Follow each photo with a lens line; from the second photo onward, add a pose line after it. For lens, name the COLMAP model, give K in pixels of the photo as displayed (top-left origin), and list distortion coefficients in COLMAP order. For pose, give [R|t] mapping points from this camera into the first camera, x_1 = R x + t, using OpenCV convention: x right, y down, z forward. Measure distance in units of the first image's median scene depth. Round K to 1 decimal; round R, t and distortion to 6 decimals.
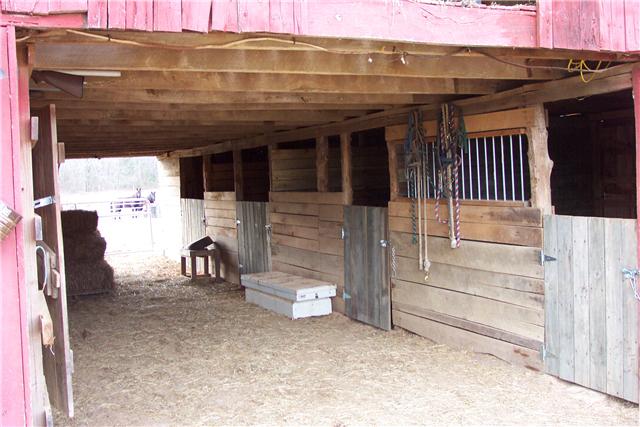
lens RADIAL K [[843.7, 0, 320.0], [0, 843.7, 213.5], [0, 0, 1]] dist [-0.008325, -0.005530]
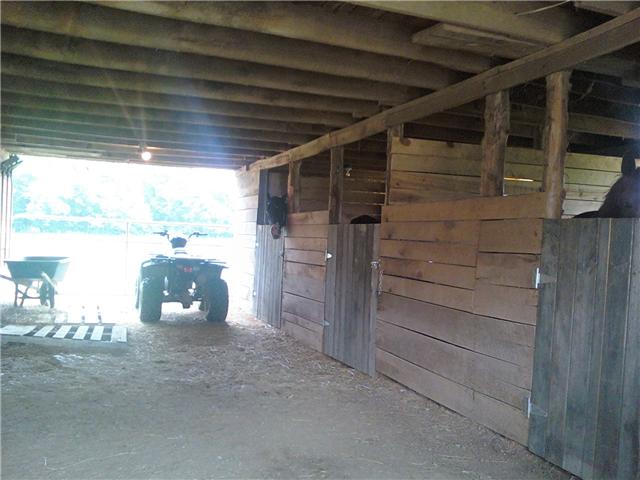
lens RADIAL K [[869.1, 0, 320.0], [0, 869.1, 240.0], [0, 0, 1]] dist [-0.002693, -0.015183]
pose [[0.989402, 0.087738, -0.115698, -0.029275], [-0.091930, 0.995270, -0.031402, 0.021427], [0.112396, 0.041706, 0.992788, 0.359486]]
